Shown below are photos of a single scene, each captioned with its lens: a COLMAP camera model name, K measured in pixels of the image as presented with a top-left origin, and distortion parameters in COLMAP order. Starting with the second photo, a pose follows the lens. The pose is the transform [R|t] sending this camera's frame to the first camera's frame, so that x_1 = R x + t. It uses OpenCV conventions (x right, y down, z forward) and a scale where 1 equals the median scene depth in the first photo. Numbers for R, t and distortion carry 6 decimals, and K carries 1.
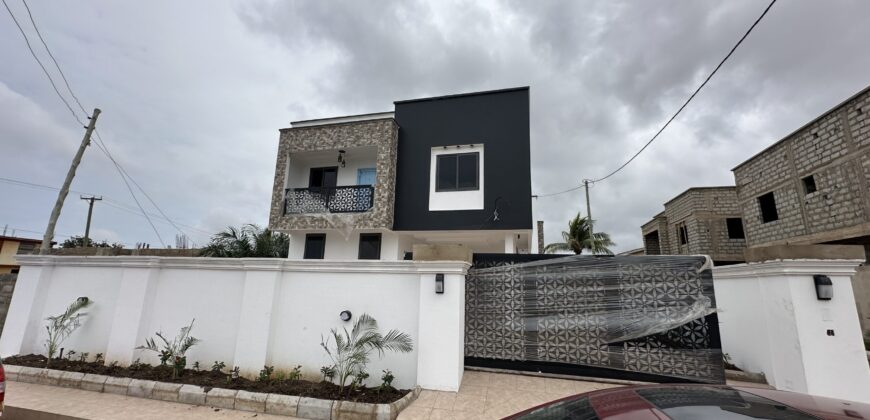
lens RADIAL K [[347.9, 0, 433.1], [0, 347.9, 212.0], [0, 0, 1]] dist [-0.001754, -0.000013]
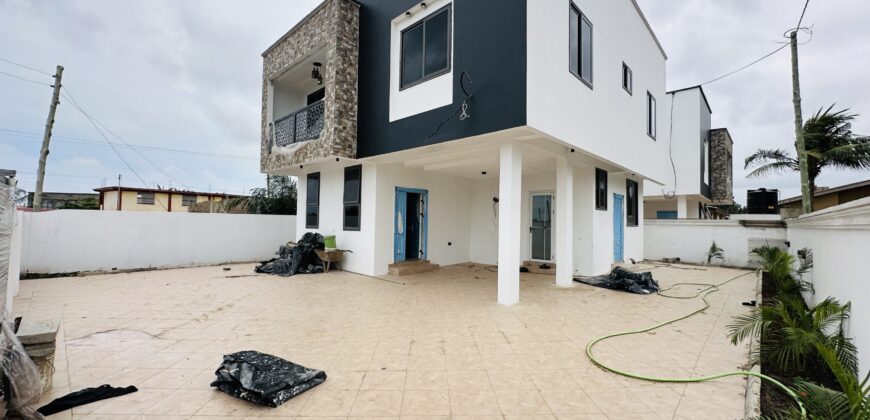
lens RADIAL K [[347.9, 0, 433.3], [0, 347.9, 210.6], [0, 0, 1]] dist [-0.001754, -0.000013]
pose [[0.881996, -0.033209, -0.470086, 0.360906], [0.109761, 0.984557, 0.136385, 0.079254], [0.458297, -0.171888, 0.872020, 0.439999]]
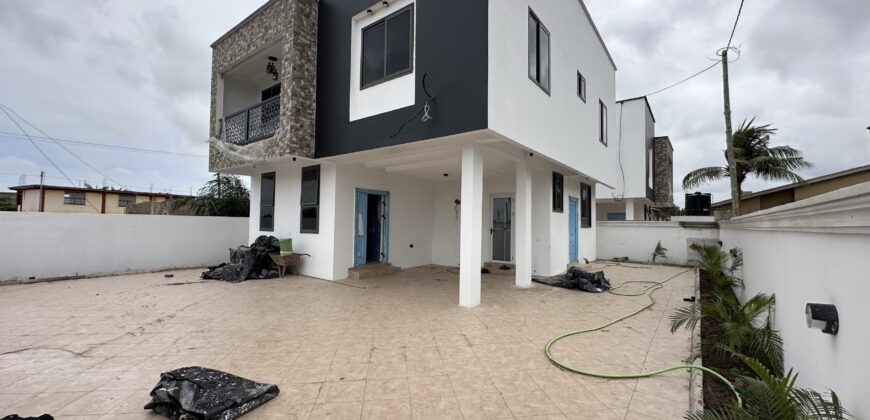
lens RADIAL K [[347.9, 0, 434.8], [0, 347.9, 210.0], [0, 0, 1]] dist [-0.001754, -0.000013]
pose [[0.929308, -0.034600, -0.367682, 0.358830], [0.092868, 0.985503, 0.141983, 0.079163], [0.357439, -0.166092, 0.919049, 0.445796]]
